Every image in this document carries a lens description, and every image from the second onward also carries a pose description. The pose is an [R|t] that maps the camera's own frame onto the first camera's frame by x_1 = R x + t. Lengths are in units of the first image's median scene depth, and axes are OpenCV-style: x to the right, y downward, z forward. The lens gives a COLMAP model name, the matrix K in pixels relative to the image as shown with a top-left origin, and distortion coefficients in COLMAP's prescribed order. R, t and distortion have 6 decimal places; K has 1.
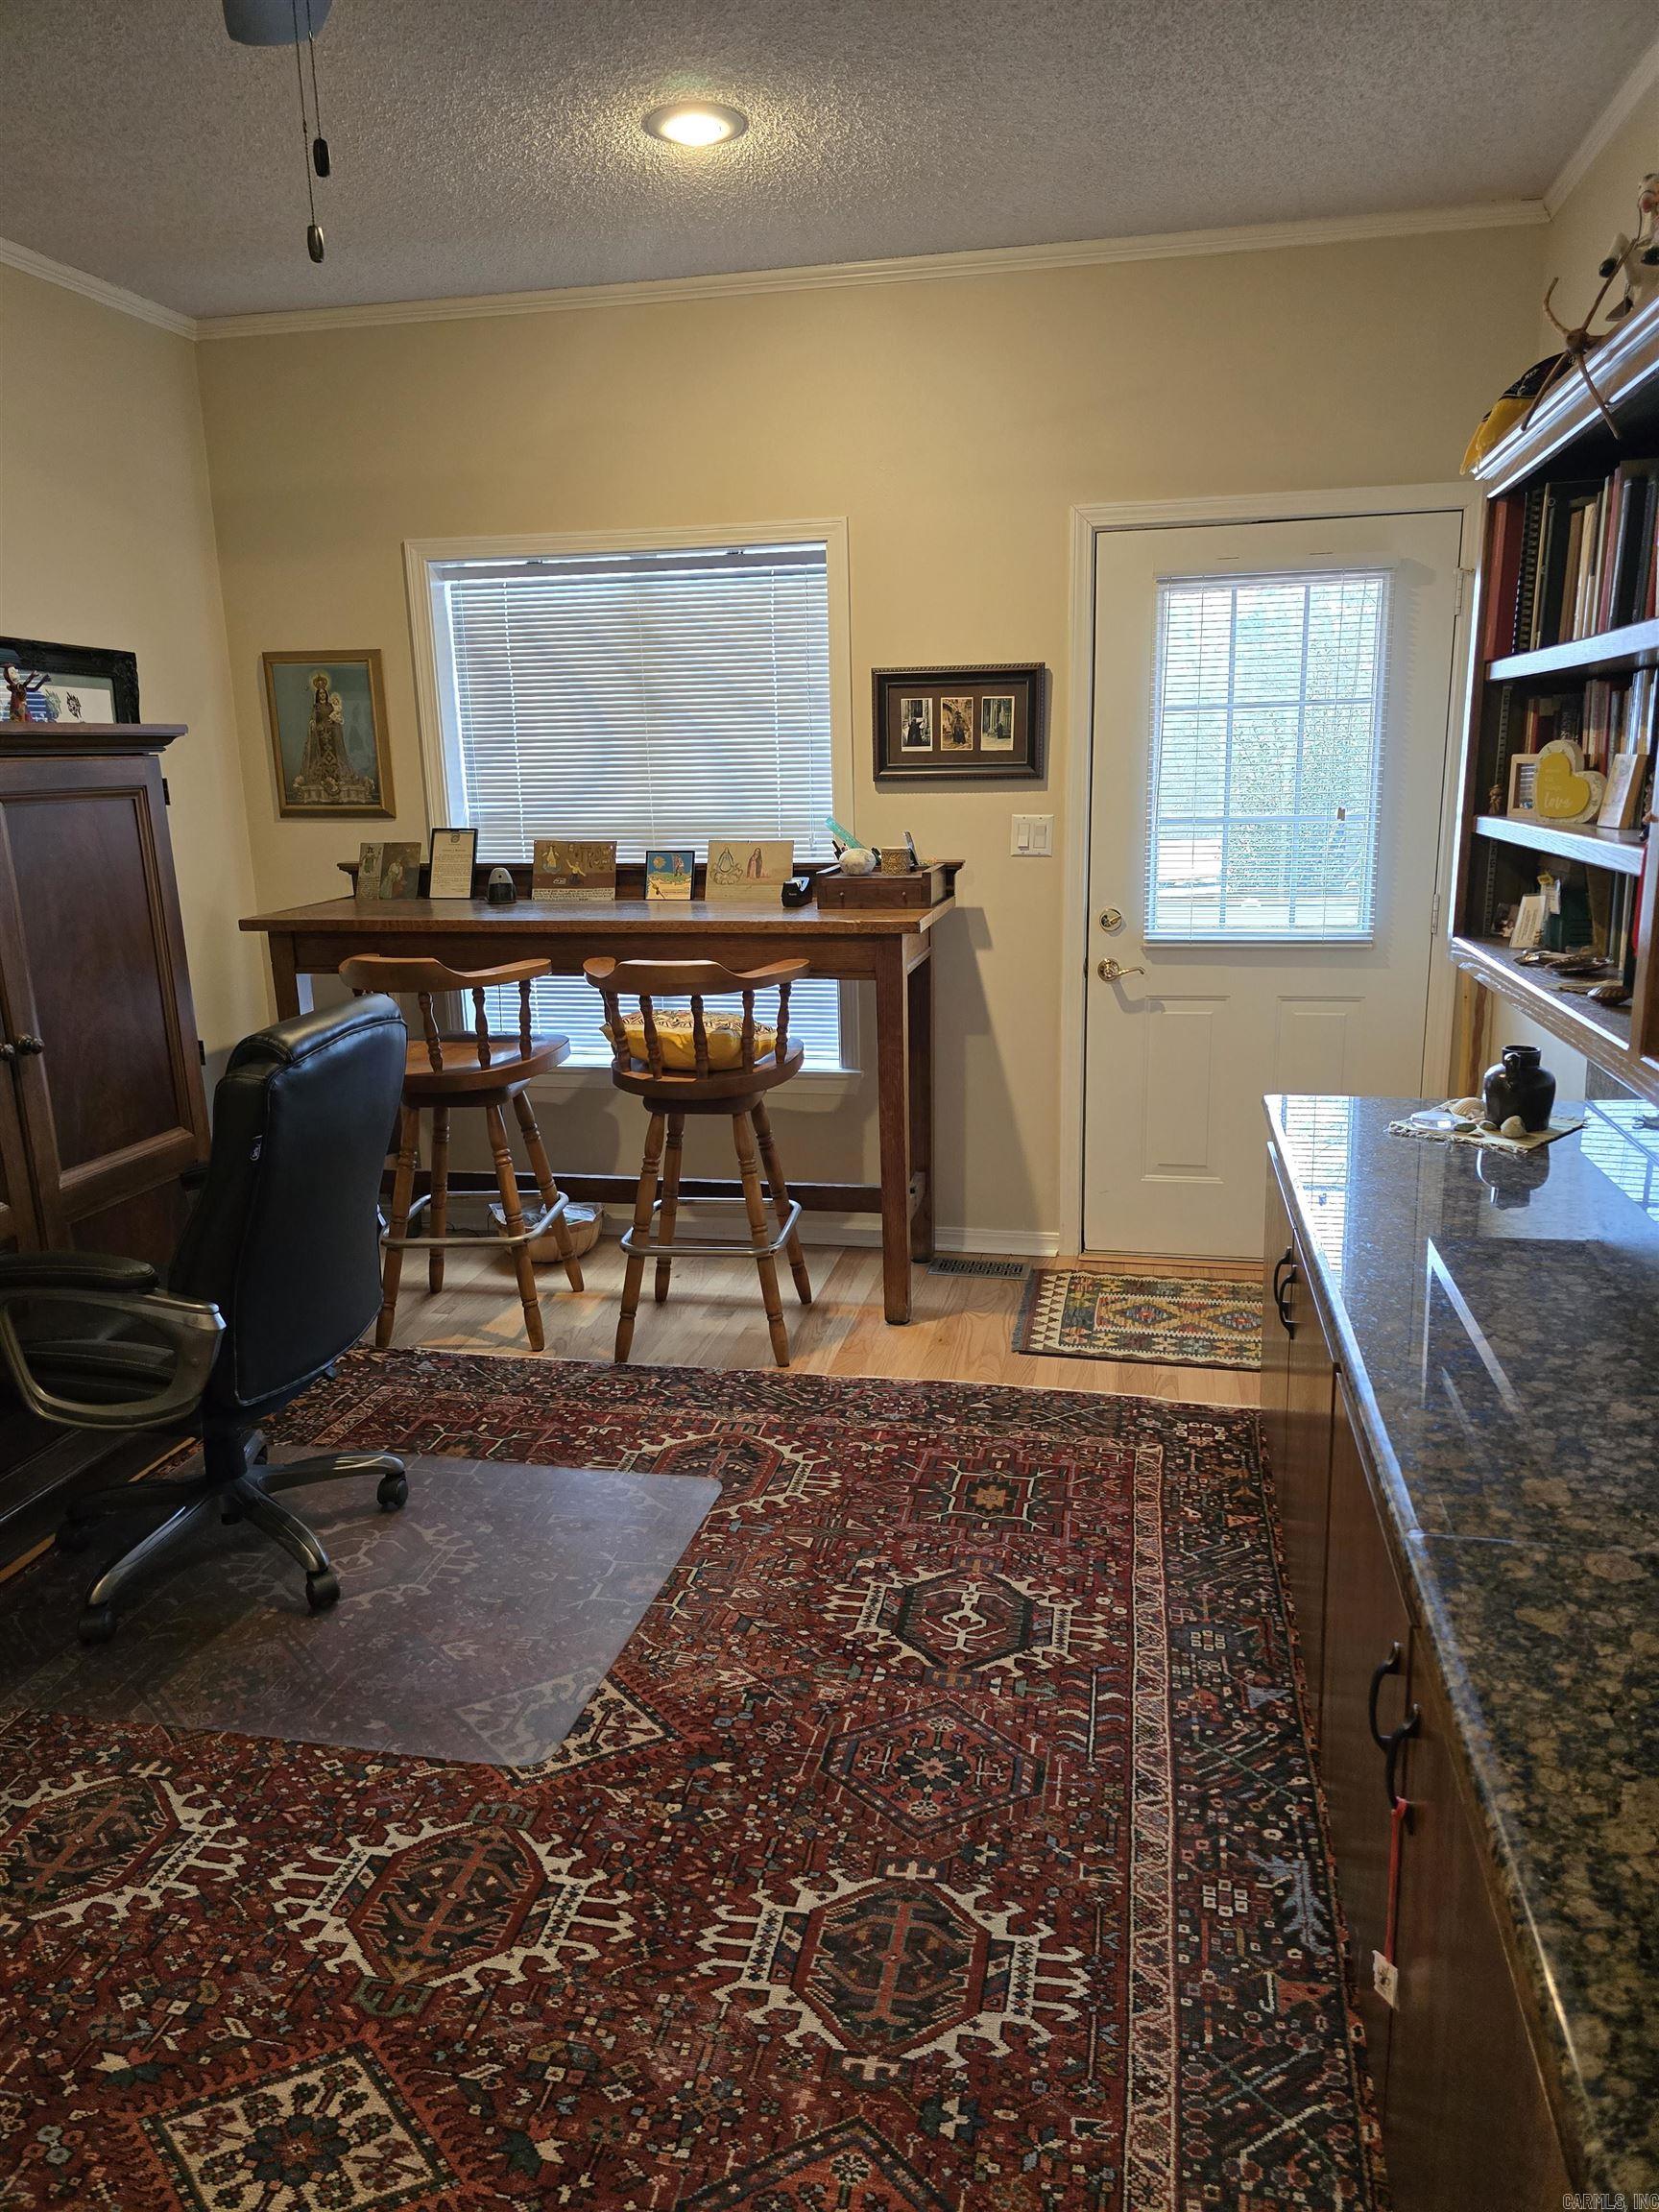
lens RADIAL K [[1485.5, 0, 846.2], [0, 1485.5, 1101.0], [0, 0, 1]] dist [0.063187, -0.053618]
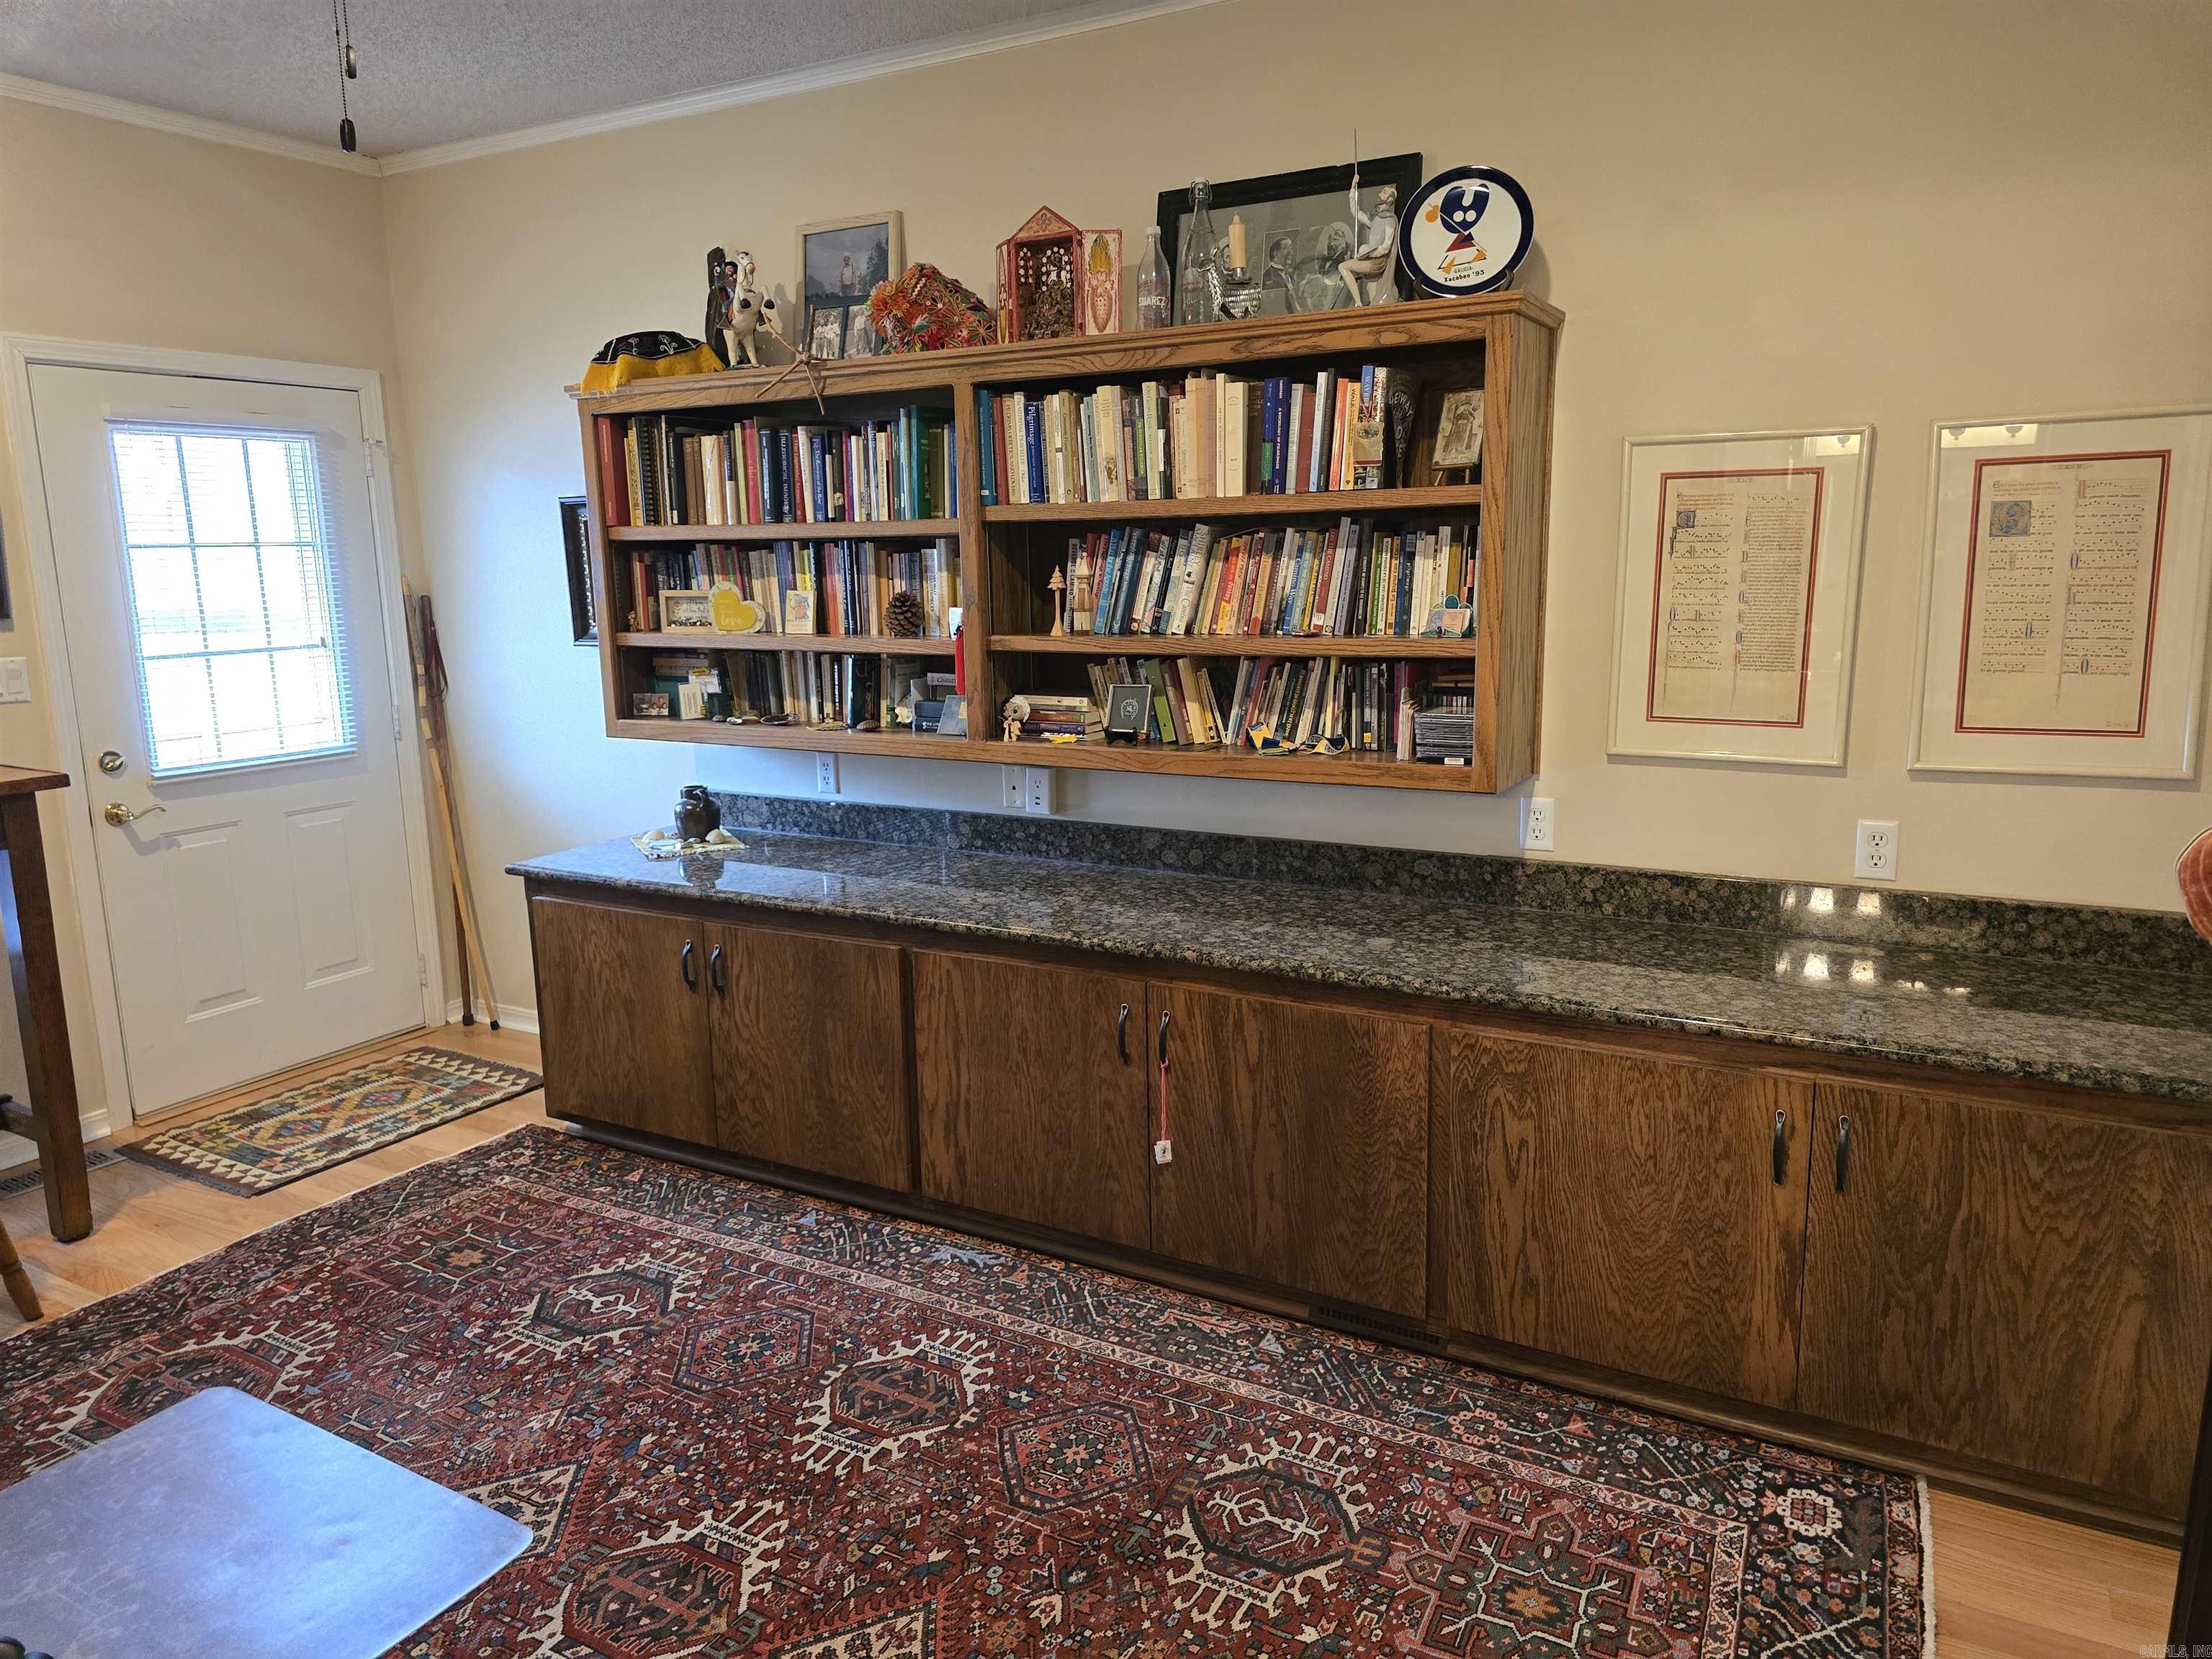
lens RADIAL K [[1485.5, 0, 1107.3], [0, 1485.5, 829.2], [0, 0, 1]] dist [0.063187, -0.053618]
pose [[0.298600, -0.165358, 0.939944, -0.653695], [0.226876, 0.968942, 0.098385, -0.037012], [-0.927020, 0.183873, 0.326842, 0.122052]]
